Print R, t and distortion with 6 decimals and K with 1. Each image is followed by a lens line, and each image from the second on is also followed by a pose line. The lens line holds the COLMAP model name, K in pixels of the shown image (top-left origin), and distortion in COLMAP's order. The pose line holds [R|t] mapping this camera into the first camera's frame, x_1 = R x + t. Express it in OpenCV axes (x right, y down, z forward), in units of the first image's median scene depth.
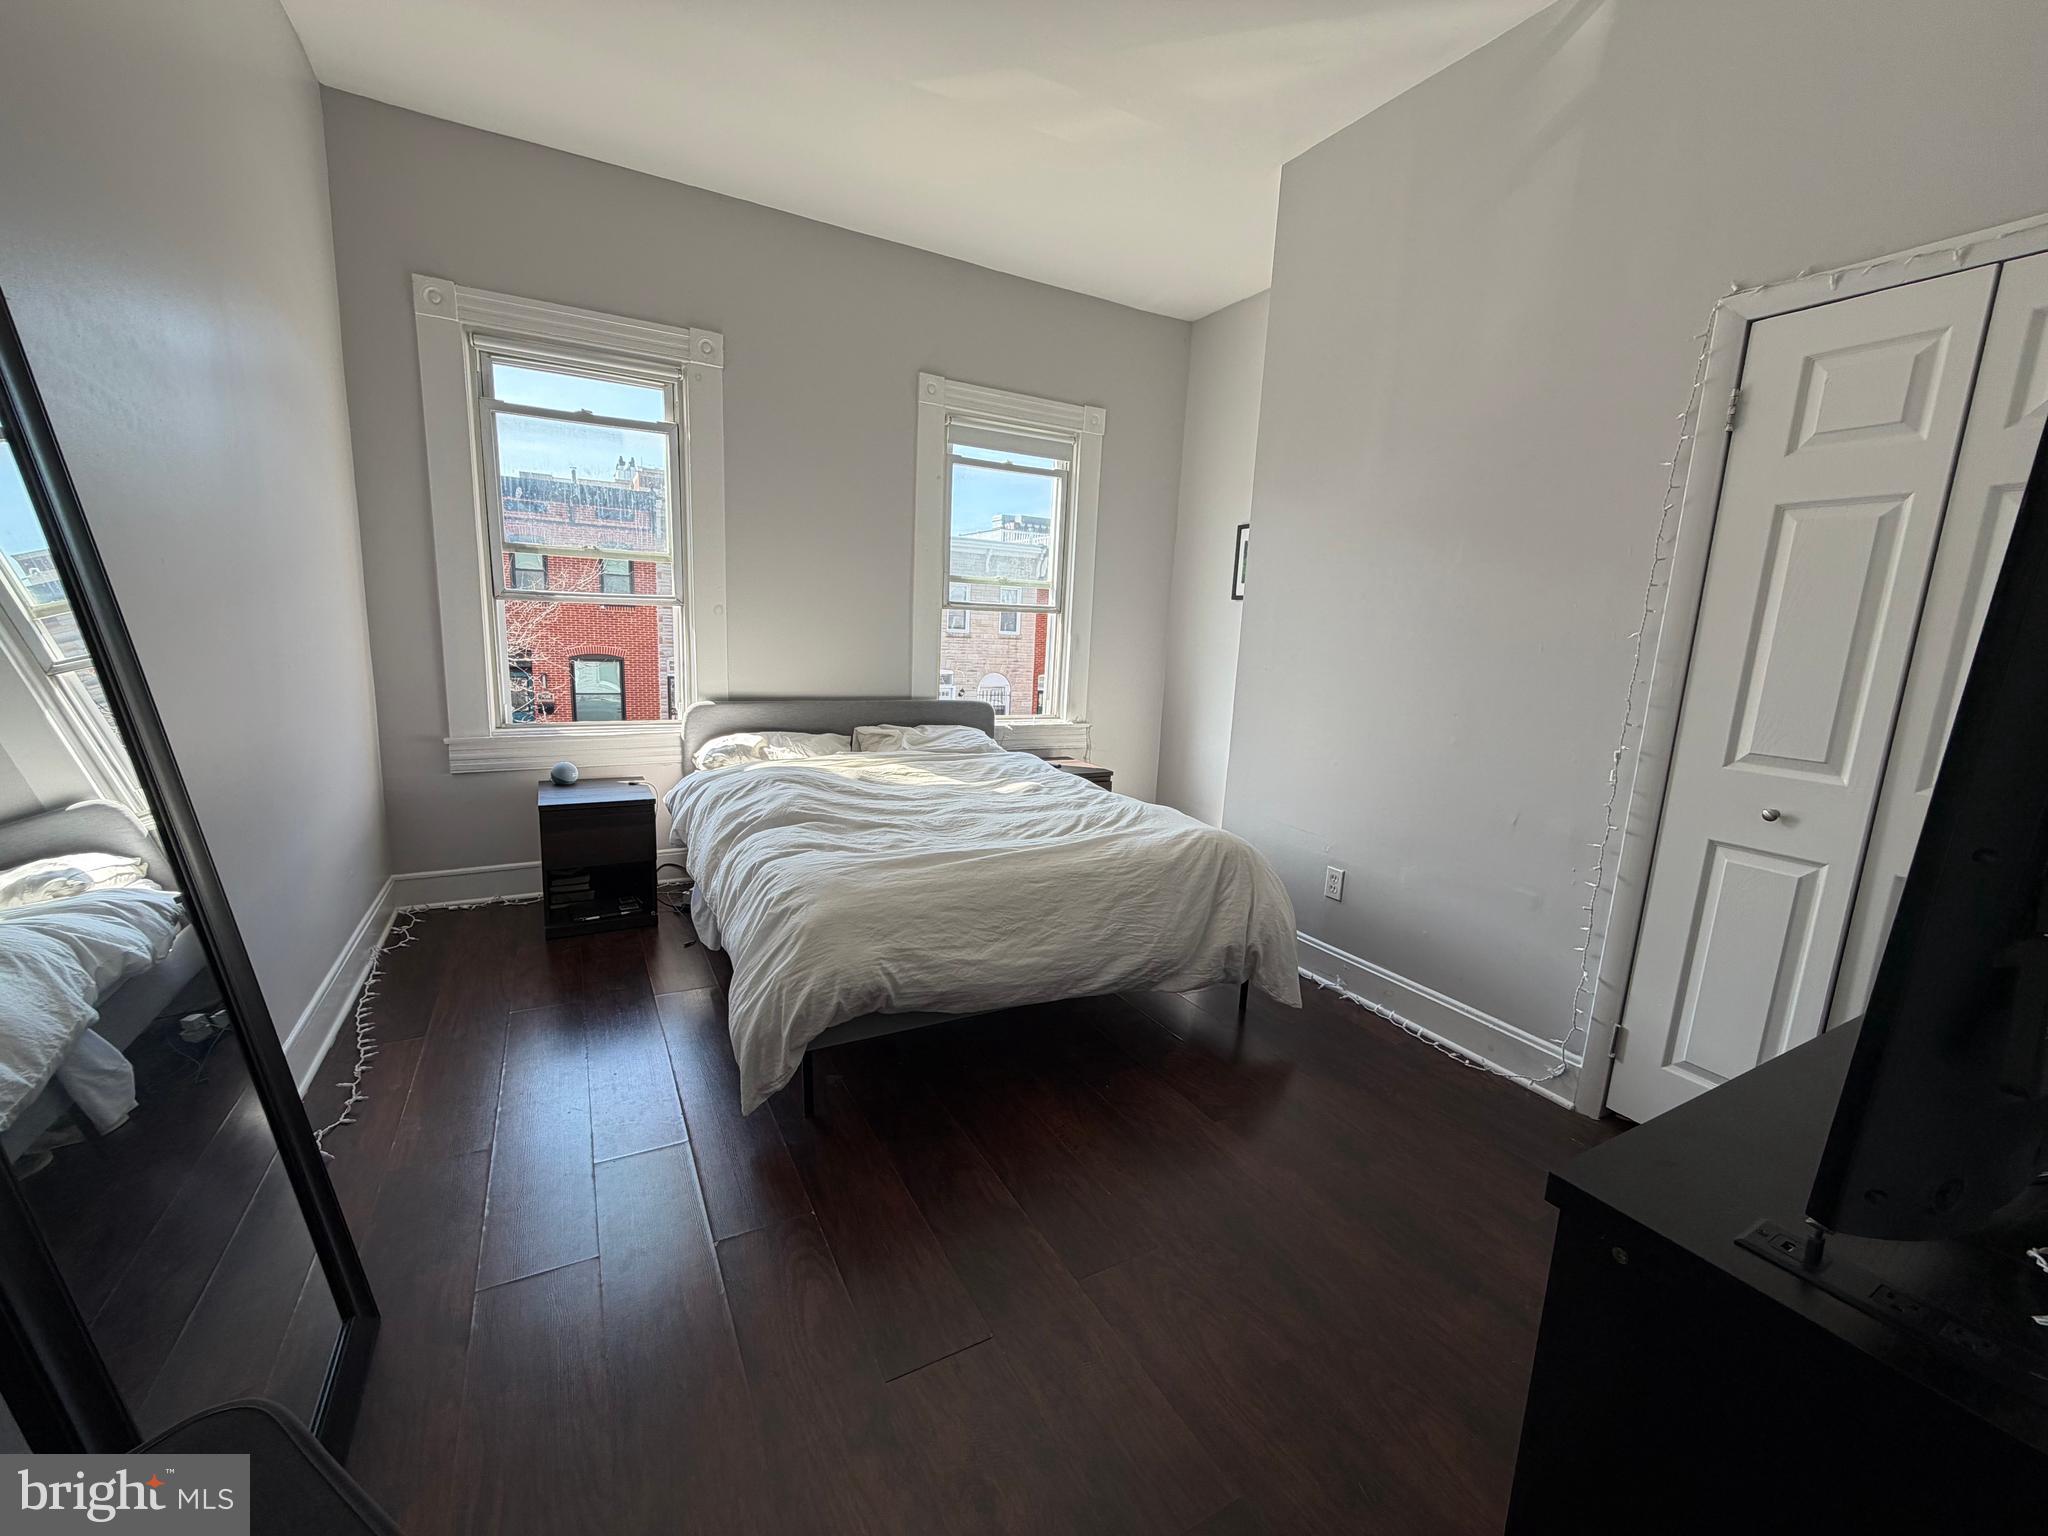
lens RADIAL K [[816.5, 0, 1022.8], [0, 816.5, 768.1], [0, 0, 1]] dist [-0.001377, 0.000404]
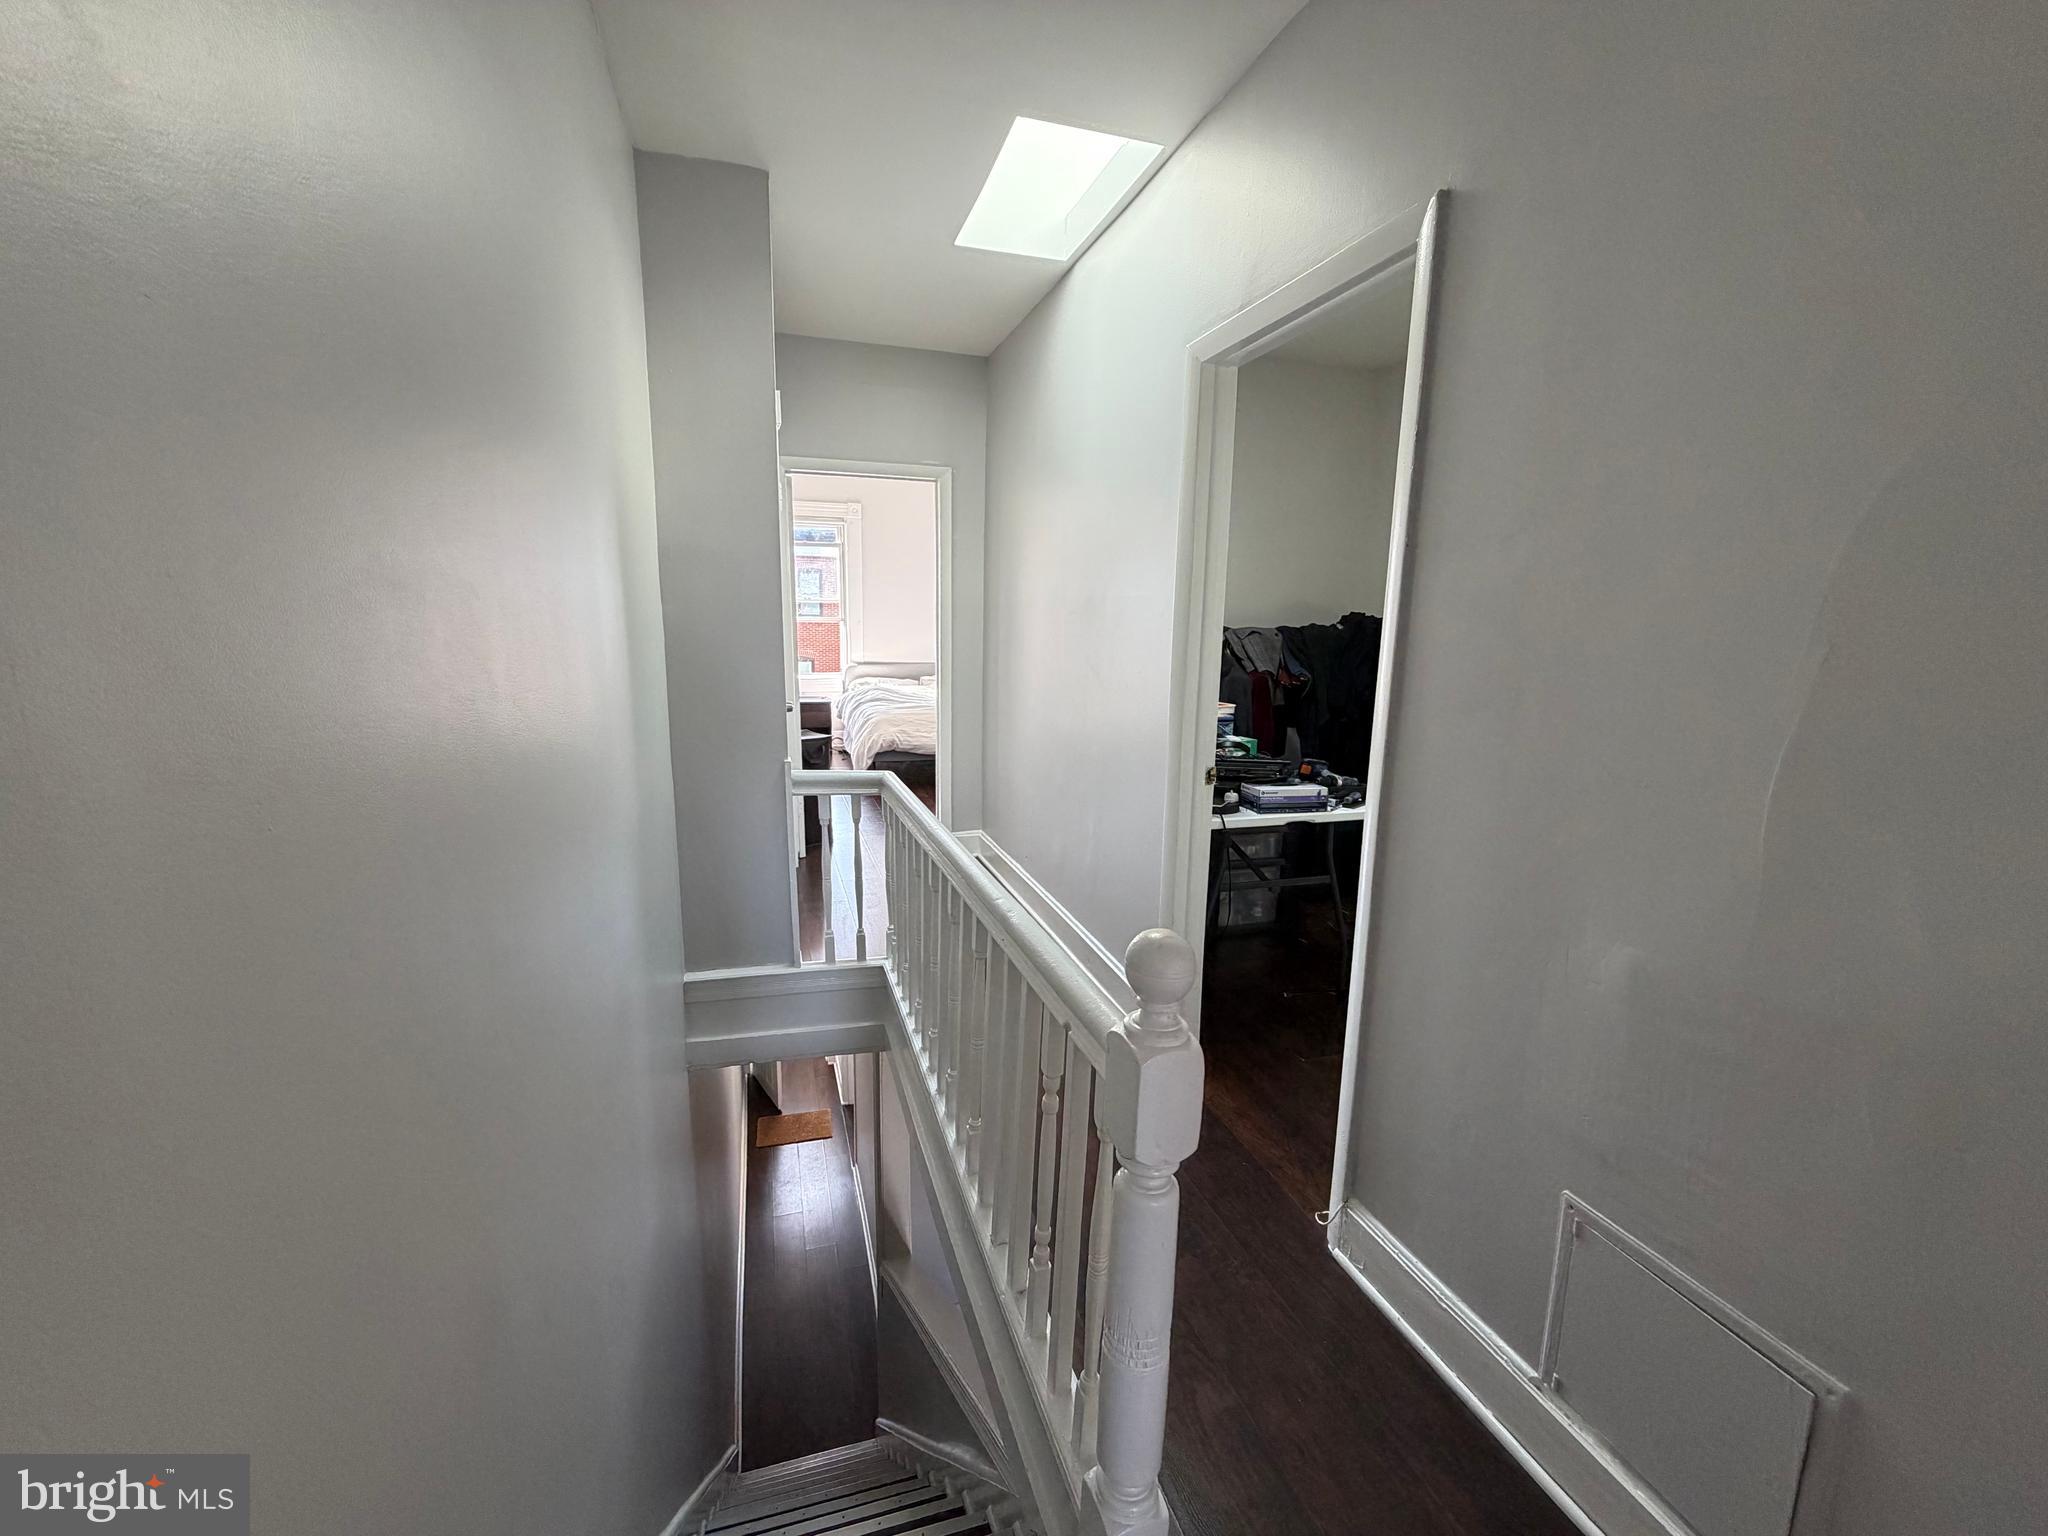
lens RADIAL K [[816.5, 0, 1013.4], [0, 816.5, 770.6], [0, 0, 1]] dist [-0.001377, 0.000404]
pose [[0.977369, 0.010645, -0.211276, 0.546621], [-0.010033, 0.999942, 0.003970, 0.210212], [0.211305, -0.001760, 0.977418, -1.161306]]
